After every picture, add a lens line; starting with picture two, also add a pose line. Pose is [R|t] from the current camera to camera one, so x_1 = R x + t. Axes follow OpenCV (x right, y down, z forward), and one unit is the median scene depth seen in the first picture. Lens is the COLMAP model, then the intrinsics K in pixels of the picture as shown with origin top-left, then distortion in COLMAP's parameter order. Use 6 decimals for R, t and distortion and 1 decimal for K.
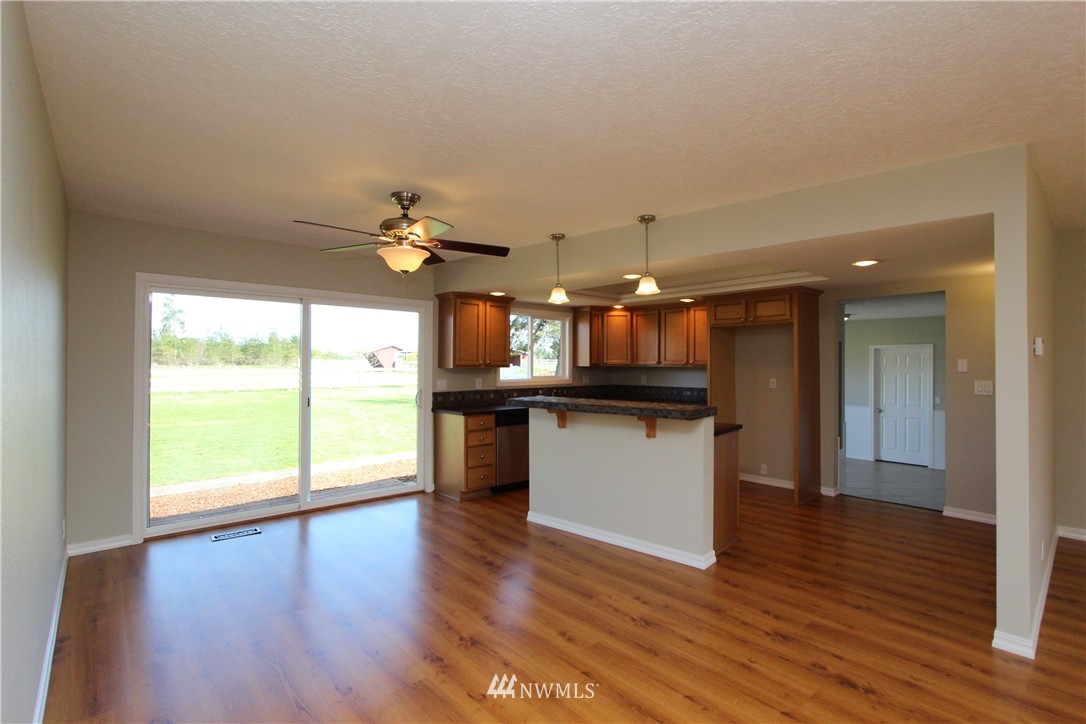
lens RADIAL K [[497.6, 0, 543.9], [0, 497.6, 359.8], [0, 0, 1]] dist [-0.012156, 0.000181]
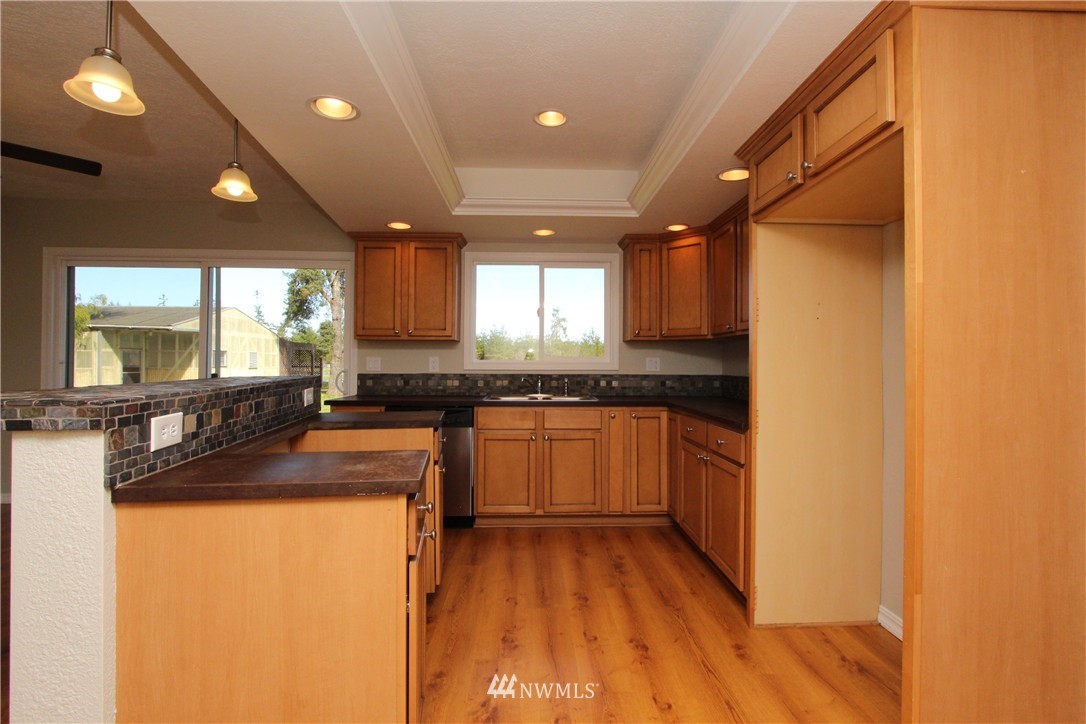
lens RADIAL K [[497.6, 0, 547.8], [0, 497.6, 359.9], [0, 0, 1]] dist [-0.012156, 0.000181]
pose [[0.770844, 0.000542, -0.637023, 0.437952], [-0.000580, 1.000000, 0.000149, 0.041406], [0.637023, 0.000255, 0.770844, 0.565630]]
